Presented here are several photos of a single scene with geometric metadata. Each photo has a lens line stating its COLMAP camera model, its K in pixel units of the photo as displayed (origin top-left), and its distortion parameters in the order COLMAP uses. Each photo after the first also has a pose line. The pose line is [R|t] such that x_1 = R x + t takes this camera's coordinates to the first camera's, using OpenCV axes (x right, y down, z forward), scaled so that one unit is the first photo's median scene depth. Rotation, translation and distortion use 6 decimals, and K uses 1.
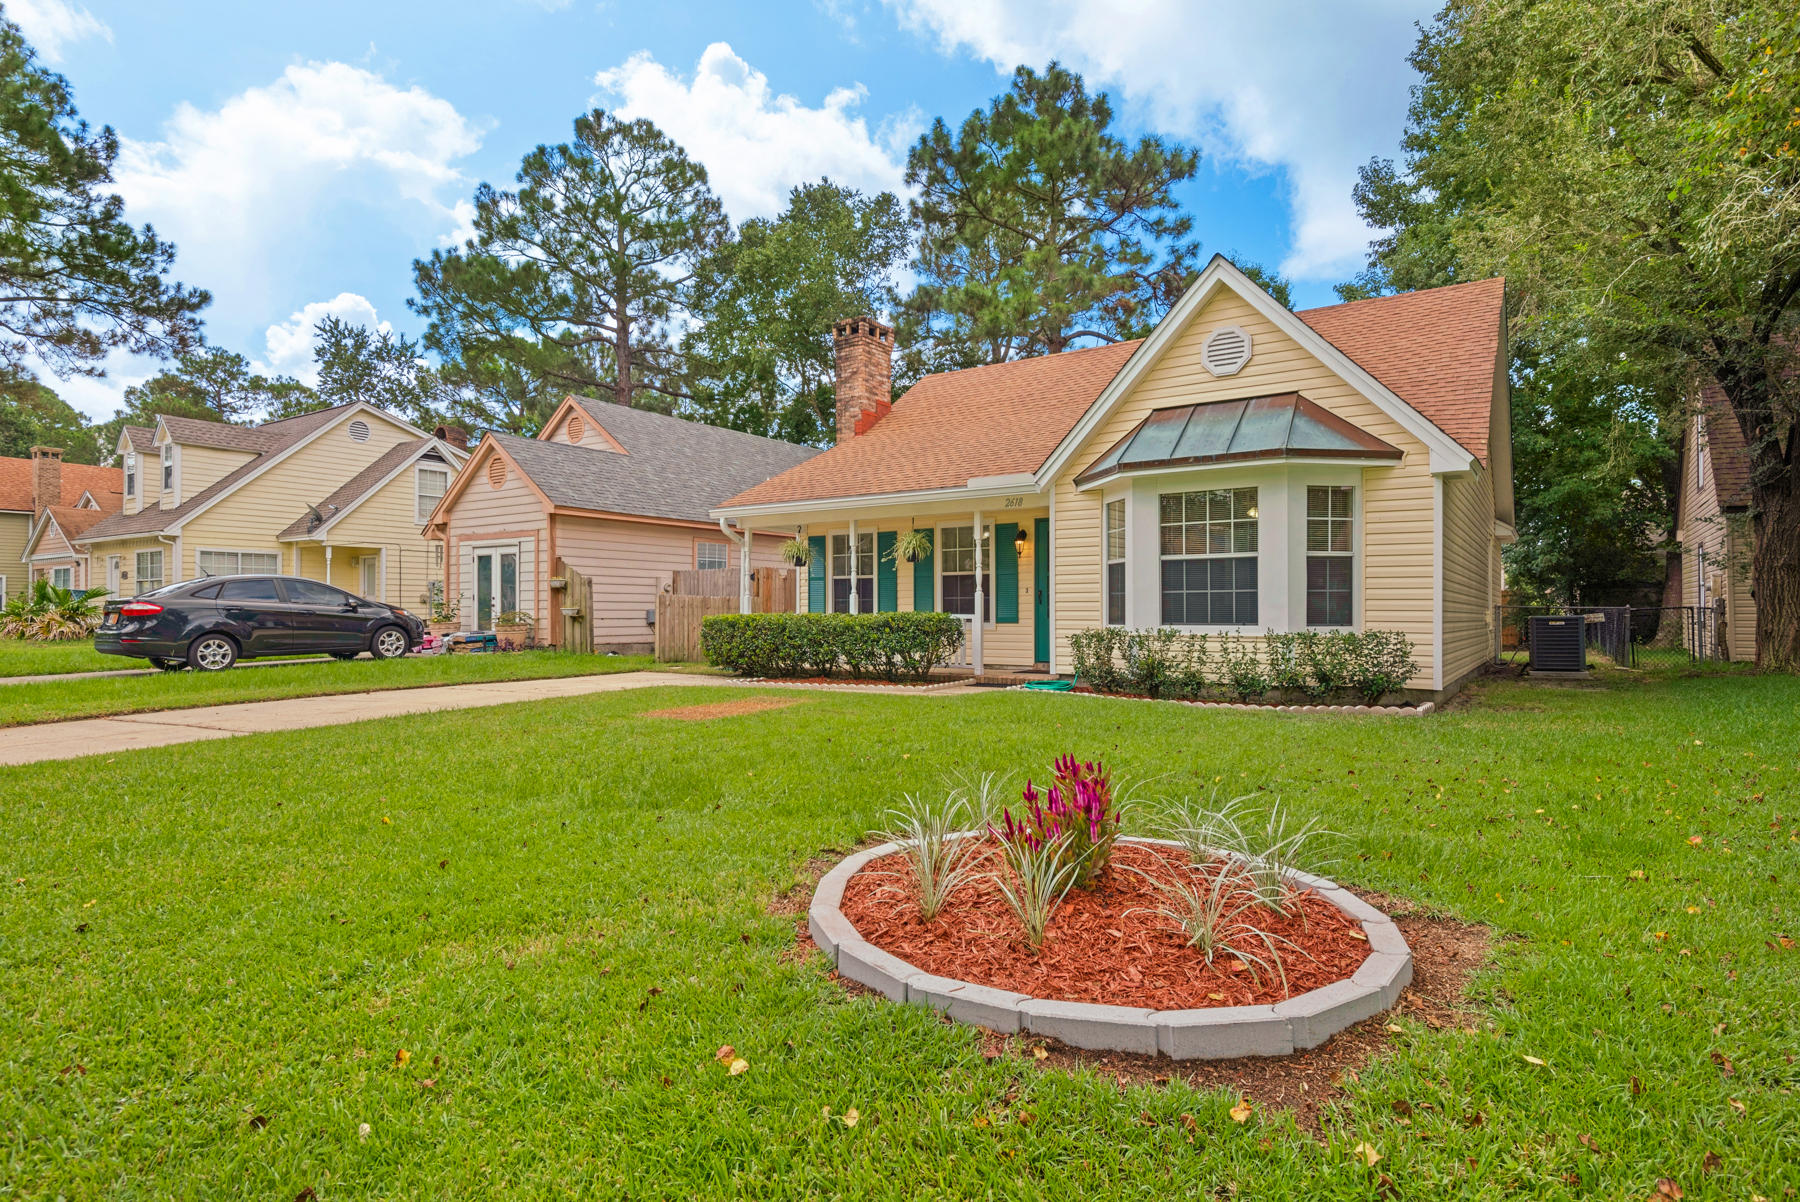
lens RADIAL K [[918.1, 0, 900.0], [0, 918.1, 601.0], [0, 0, 1]] dist [-0.000386, -0.000045]
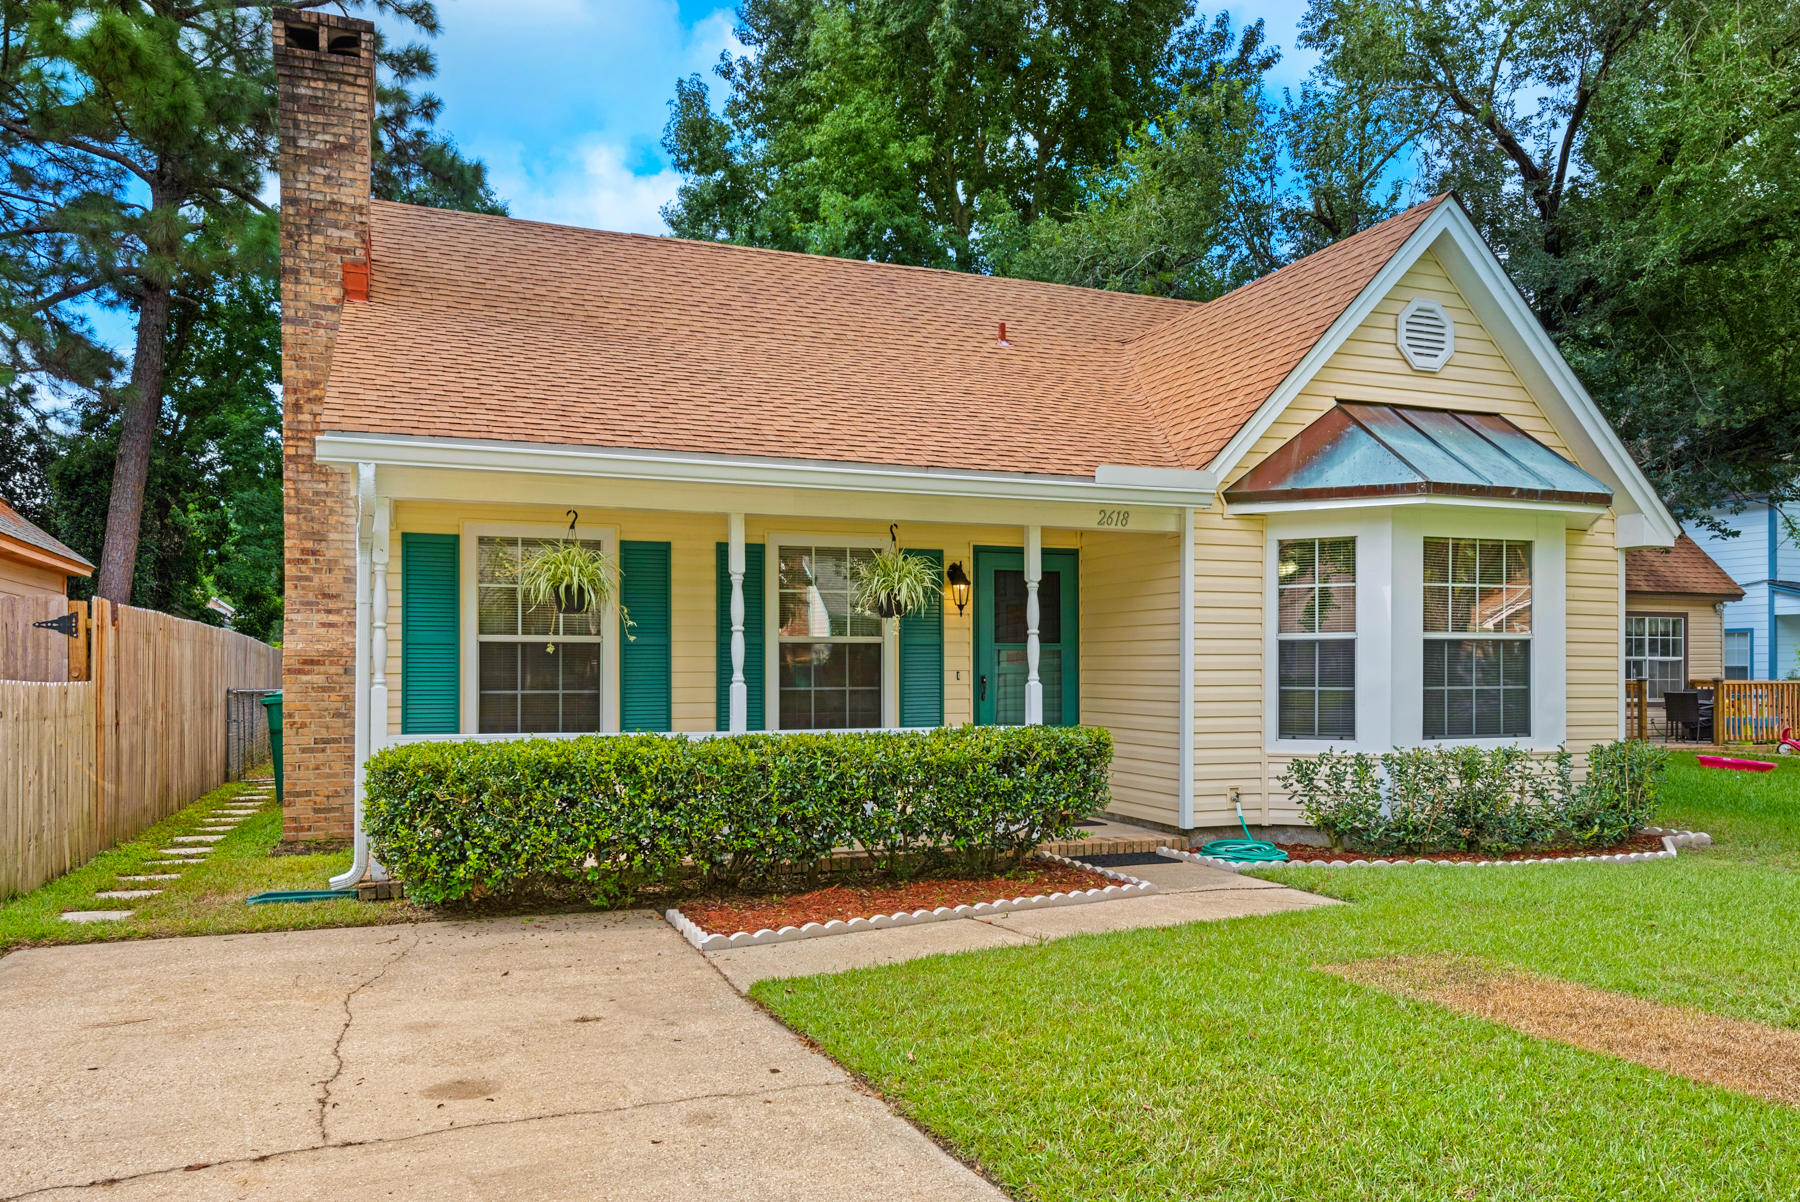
lens RADIAL K [[1335.0, 0, 890.8], [0, 1335.0, 652.2], [0, 0, 1]] dist [0.027086, 0.000306]
pose [[0.558680, 0.023300, 0.829056, -0.661259], [-0.001720, 0.999636, -0.026934, -0.008639], [-0.829382, 0.013621, 0.558516, 0.742565]]
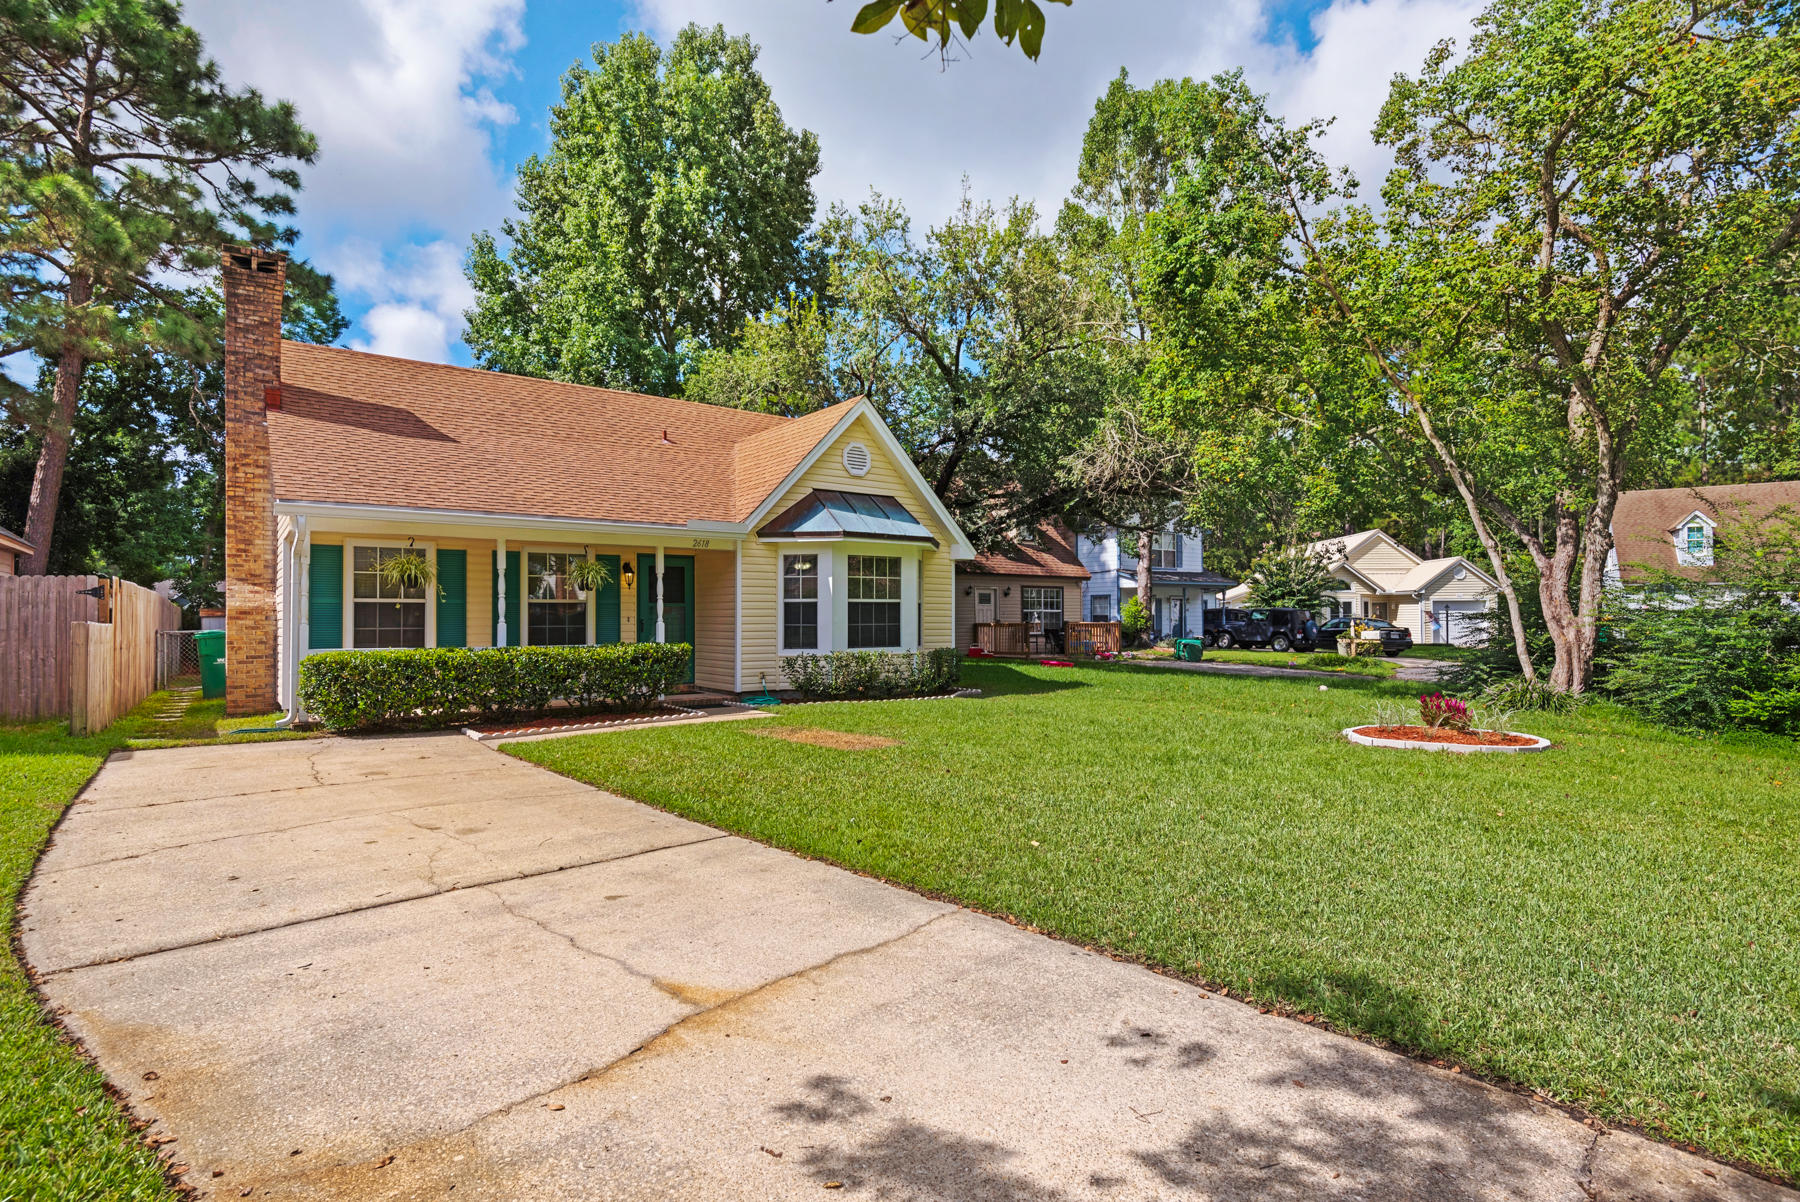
lens RADIAL K [[931.8, 0, 900.0], [0, 931.8, 601.0], [0, 0, 1]] dist [0.066743, -0.055210]
pose [[0.324539, 0.029716, 0.945405, -0.967879], [0.003795, 0.999457, -0.032718, 0.000797], [-0.945865, 0.014206, 0.324250, 0.442775]]
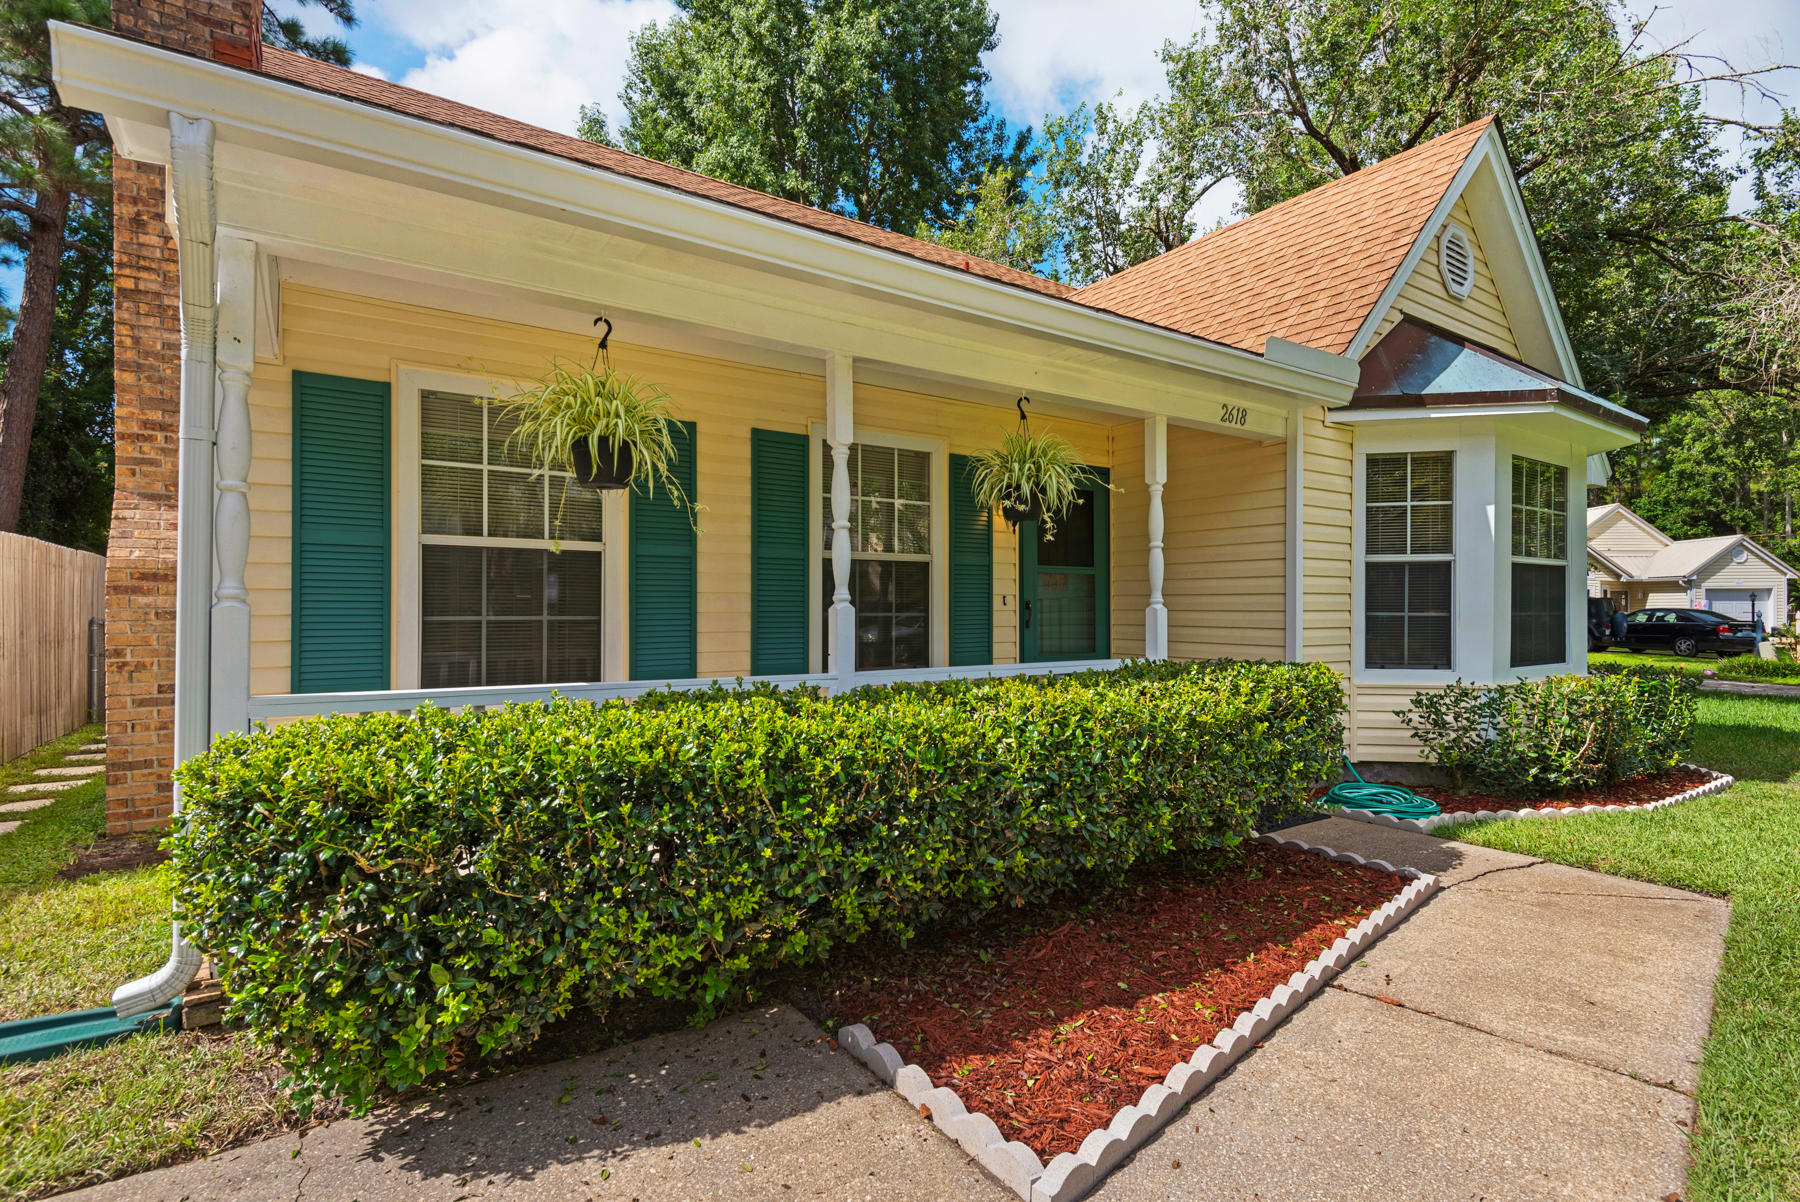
lens RADIAL K [[879.7, 0, 900.0], [0, 879.7, 601.0], [0, 0, 1]] dist [0.030441, -0.021166]
pose [[0.355011, 0.022297, 0.934596, -0.385815], [-0.000176, 0.999717, -0.023784, -0.004199], [-0.934862, 0.008279, 0.354915, 1.106928]]
